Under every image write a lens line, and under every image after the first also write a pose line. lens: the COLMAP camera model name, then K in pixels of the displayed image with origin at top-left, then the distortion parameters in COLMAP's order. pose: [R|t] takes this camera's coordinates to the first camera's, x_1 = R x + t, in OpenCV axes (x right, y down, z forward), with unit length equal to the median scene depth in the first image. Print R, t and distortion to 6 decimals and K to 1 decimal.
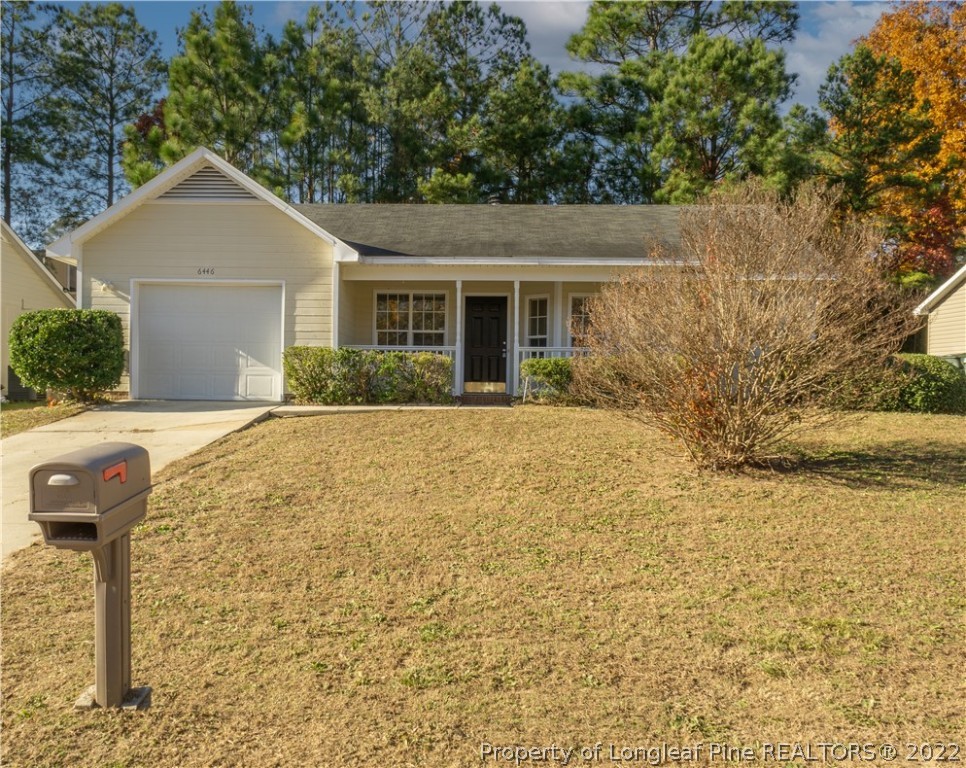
lens RADIAL K [[766.3, 0, 428.5], [0, 766.3, 433.2], [0, 0, 1]] dist [0.025653, -0.026974]
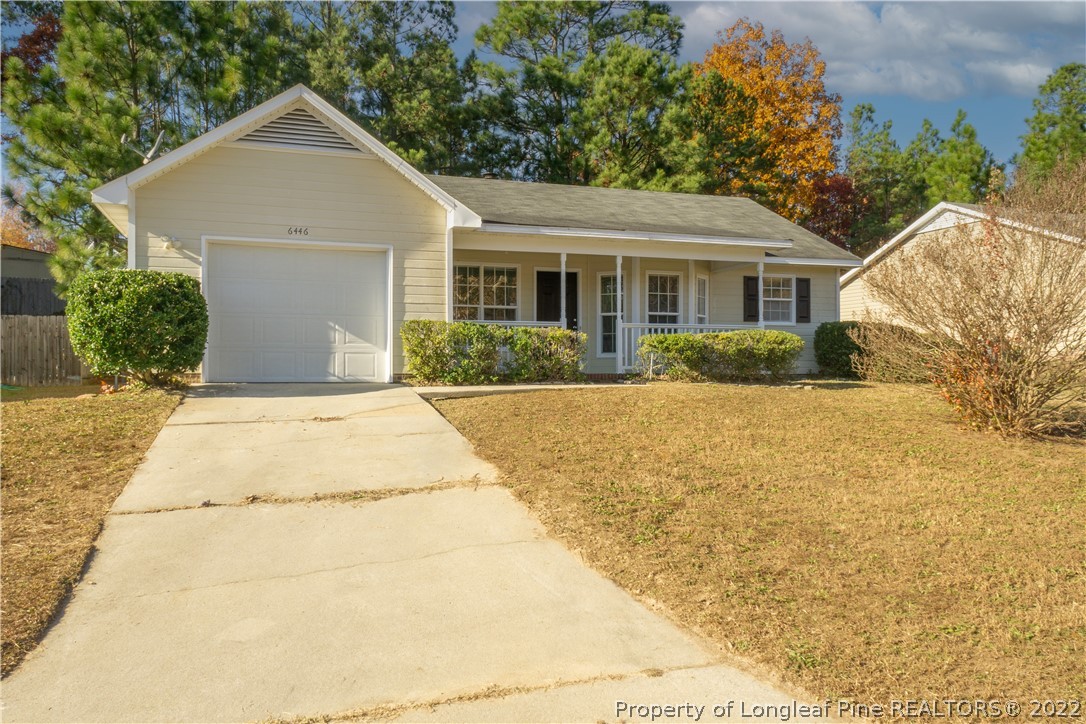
lens RADIAL K [[743.0, 0, 512.5], [0, 743.0, 415.3], [0, 0, 1]] dist [-0.000218, -0.006982]
pose [[0.947433, -0.029292, 0.318610, -0.304987], [0.028384, 0.999569, 0.007490, -0.005149], [-0.318692, 0.001947, 0.947856, 0.131195]]
